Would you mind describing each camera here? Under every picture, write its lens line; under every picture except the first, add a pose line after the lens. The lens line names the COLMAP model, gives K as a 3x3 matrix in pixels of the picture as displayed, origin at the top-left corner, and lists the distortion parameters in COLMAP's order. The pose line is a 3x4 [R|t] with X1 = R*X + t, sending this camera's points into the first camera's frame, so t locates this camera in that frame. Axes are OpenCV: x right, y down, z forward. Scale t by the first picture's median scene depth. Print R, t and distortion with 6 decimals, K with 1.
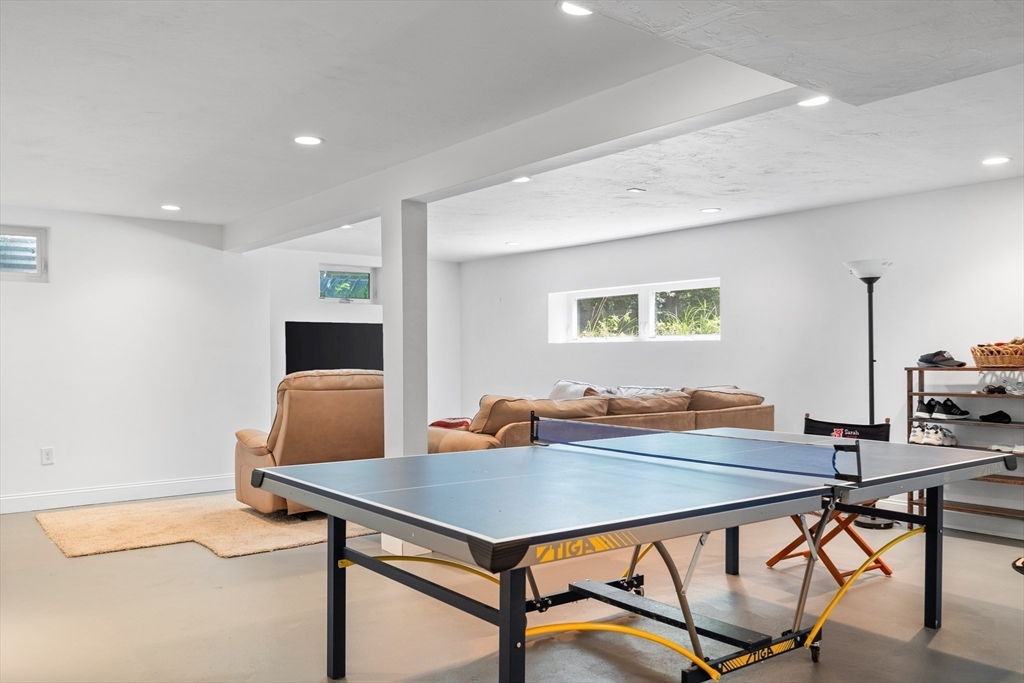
lens RADIAL K [[827.4, 0, 513.3], [0, 827.4, 348.8], [0, 0, 1]] dist [0.011655, -0.011123]
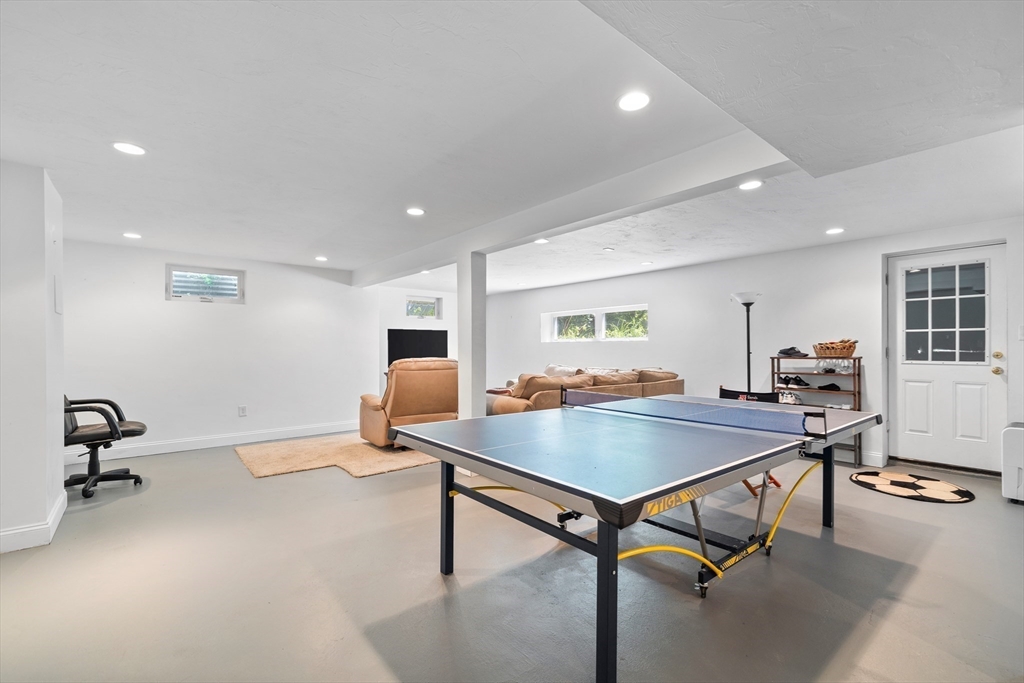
lens RADIAL K [[444.4, 0, 512.5], [0, 444.4, 338.2], [0, 0, 1]] dist [0.001570, 0.001362]
pose [[0.999429, 0.002660, 0.033688, -0.076001], [-0.002079, 0.999849, -0.017269, 0.001502], [-0.033729, 0.017189, 0.999283, 0.131013]]
